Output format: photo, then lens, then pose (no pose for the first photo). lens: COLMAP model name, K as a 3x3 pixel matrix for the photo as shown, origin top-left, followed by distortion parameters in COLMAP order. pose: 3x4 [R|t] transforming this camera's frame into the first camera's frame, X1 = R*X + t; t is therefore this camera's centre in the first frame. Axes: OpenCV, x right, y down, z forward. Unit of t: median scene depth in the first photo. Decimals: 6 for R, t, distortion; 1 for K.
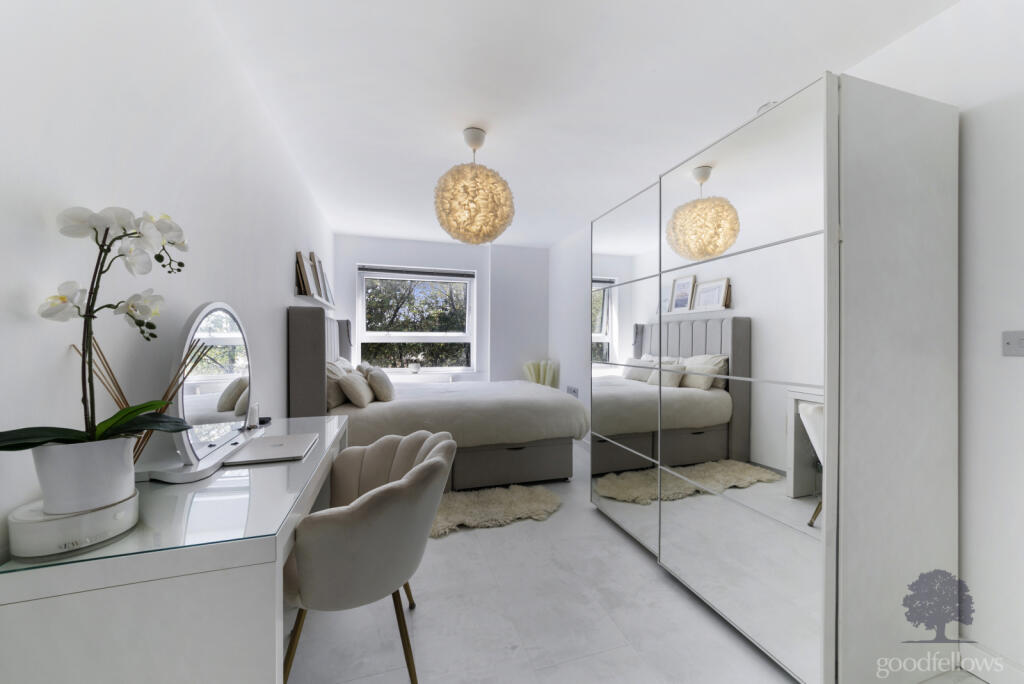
lens RADIAL K [[361.2, 0, 510.2], [0, 361.2, 344.9], [0, 0, 1]] dist [0.008395, -0.000367]
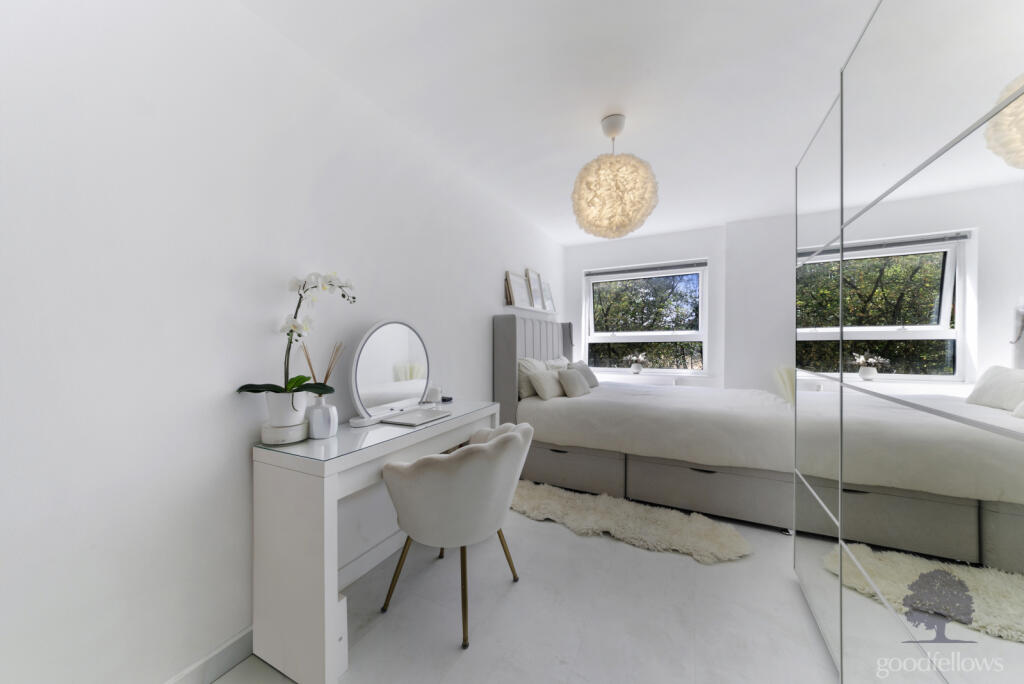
lens RADIAL K [[361.2, 0, 512.9], [0, 361.2, 343.2], [0, 0, 1]] dist [0.008395, -0.000367]
pose [[0.718540, -0.006395, -0.695457, 0.302457], [0.003218, 0.999978, -0.005871, 0.001217], [0.695479, 0.001980, 0.718544, 0.113964]]
